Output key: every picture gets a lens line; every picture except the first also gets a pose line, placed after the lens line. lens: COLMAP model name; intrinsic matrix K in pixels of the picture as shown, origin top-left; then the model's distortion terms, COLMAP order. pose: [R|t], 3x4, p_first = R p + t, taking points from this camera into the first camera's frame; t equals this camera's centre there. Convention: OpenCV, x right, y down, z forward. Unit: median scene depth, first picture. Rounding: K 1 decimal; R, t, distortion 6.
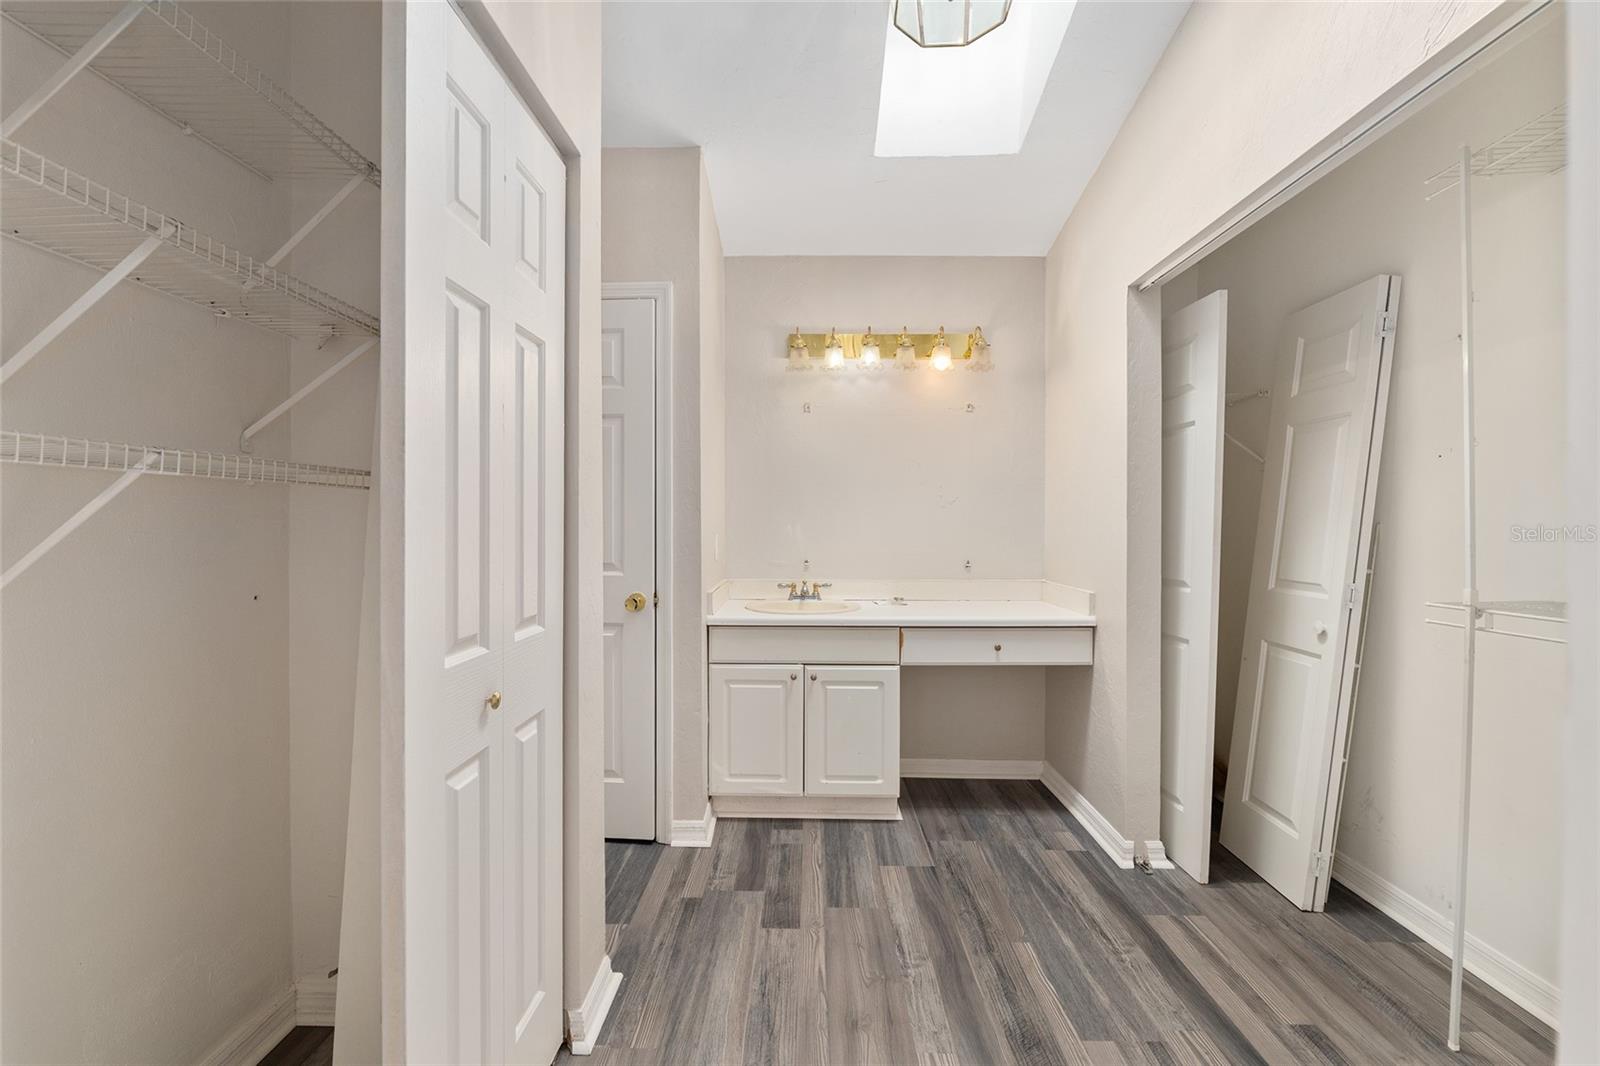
lens RADIAL K [[640.3, 0, 800.7], [0, 640.3, 533.9], [0, 0, 1]] dist [0.002470, 0.000195]
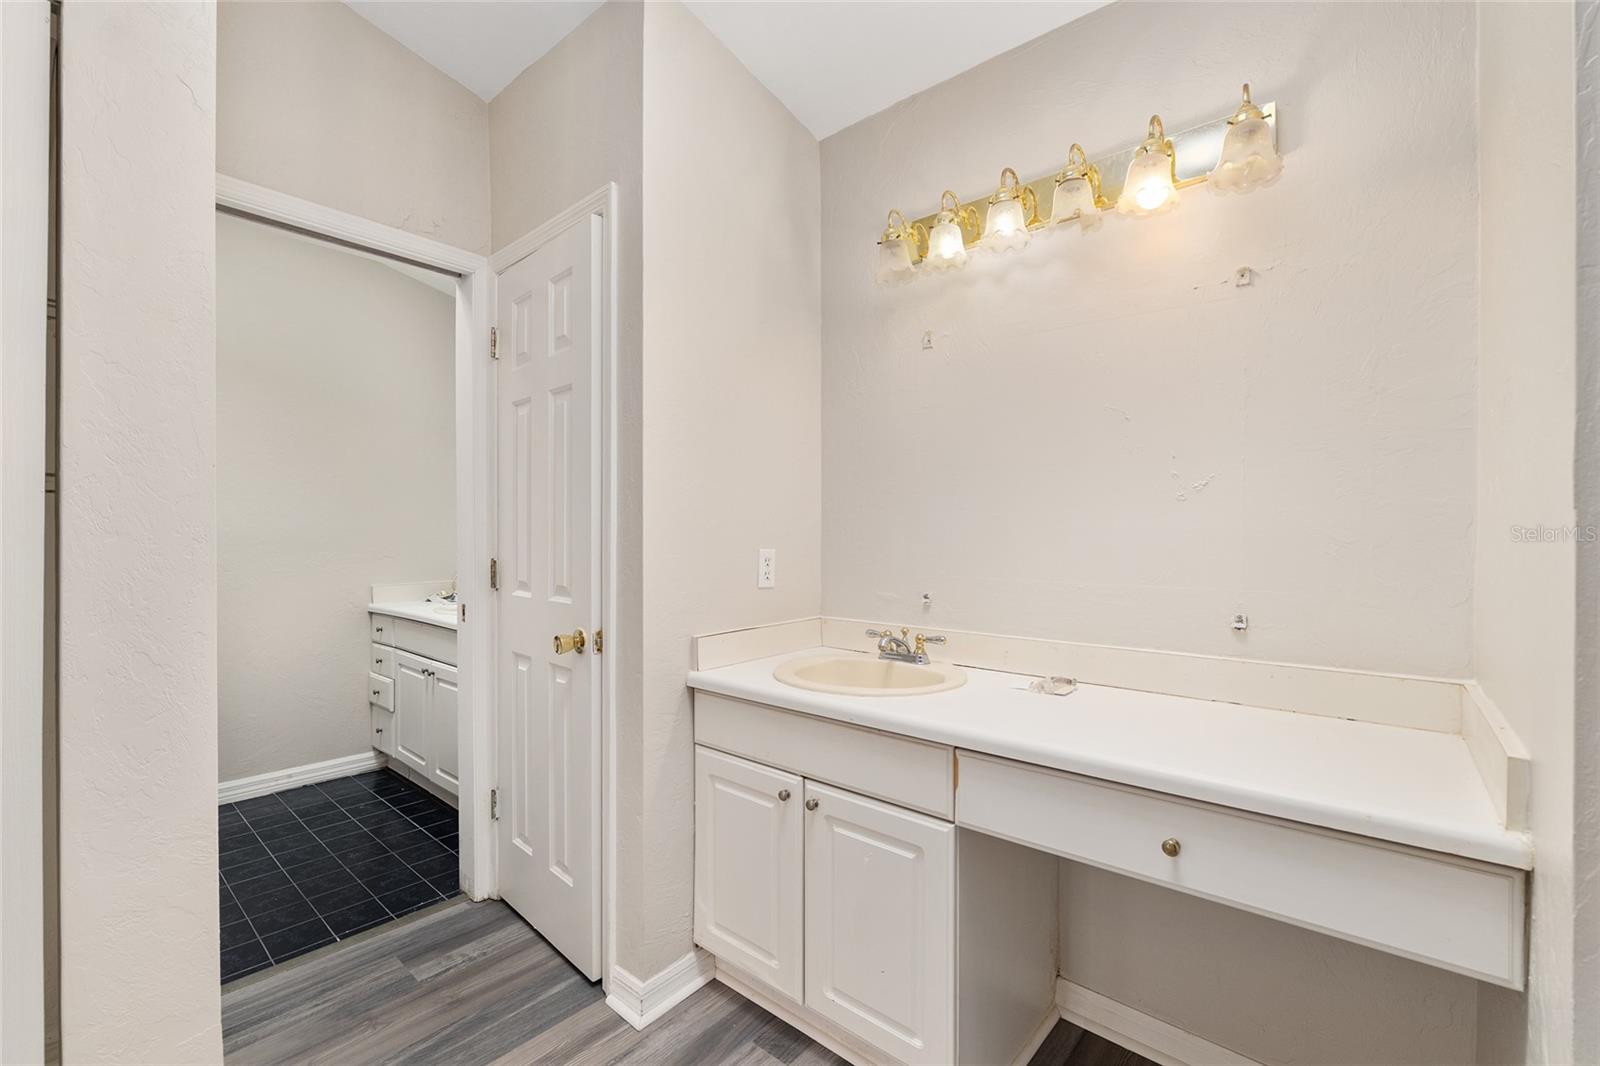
lens RADIAL K [[689.4, 0, 799.2], [0, 689.4, 532.3], [0, 0, 1]] dist [0.002973, 0.000175]
pose [[0.769471, 0.000868, -0.638681, 0.399703], [-0.009942, 0.999894, -0.010619, -0.010926], [0.638605, 0.014521, 0.769398, 0.514458]]
